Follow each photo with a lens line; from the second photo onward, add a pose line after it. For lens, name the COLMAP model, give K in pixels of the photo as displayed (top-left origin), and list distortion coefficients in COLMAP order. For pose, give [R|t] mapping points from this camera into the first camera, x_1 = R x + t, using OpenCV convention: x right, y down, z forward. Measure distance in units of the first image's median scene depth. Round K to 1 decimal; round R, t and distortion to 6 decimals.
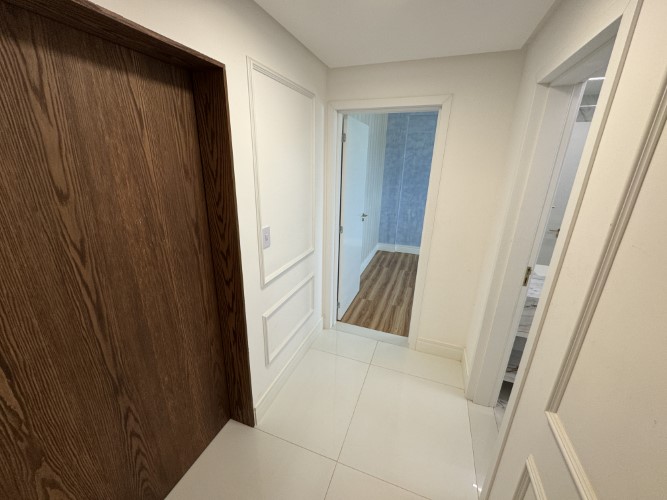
lens RADIAL K [[268.5, 0, 333.1], [0, 268.5, 250.3], [0, 0, 1]] dist [-0.005751, 0.000910]
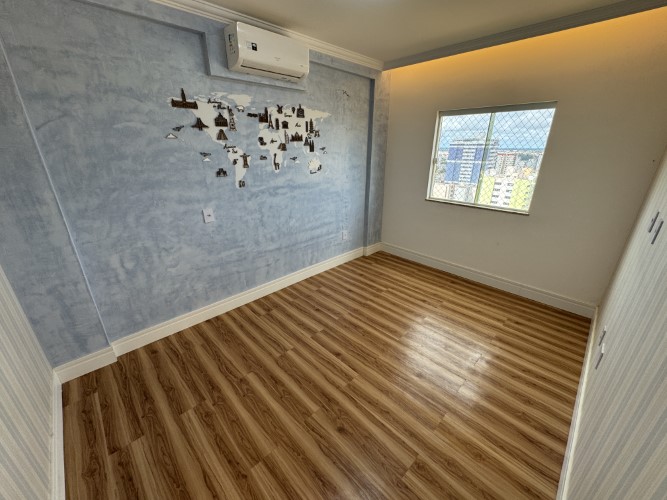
lens RADIAL K [[268.5, 0, 335.6], [0, 268.5, 250.2], [0, 0, 1]] dist [-0.005751, 0.000910]
pose [[0.427115, -0.348743, 0.834237, 0.099043], [0.291805, 0.926425, 0.237881, -0.169724], [-0.855817, 0.141832, 0.497455, 0.540319]]
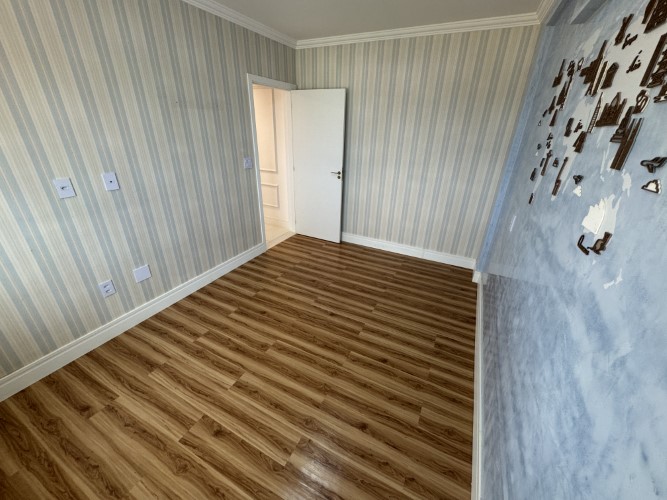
lens RADIAL K [[268.5, 0, 334.1], [0, 268.5, 248.1], [0, 0, 1]] dist [-0.005751, 0.000910]
pose [[-0.117036, 0.391788, -0.912581, 0.892077], [-0.337441, 0.848540, 0.407570, -0.224230], [0.934043, 0.355643, 0.032896, 0.740713]]
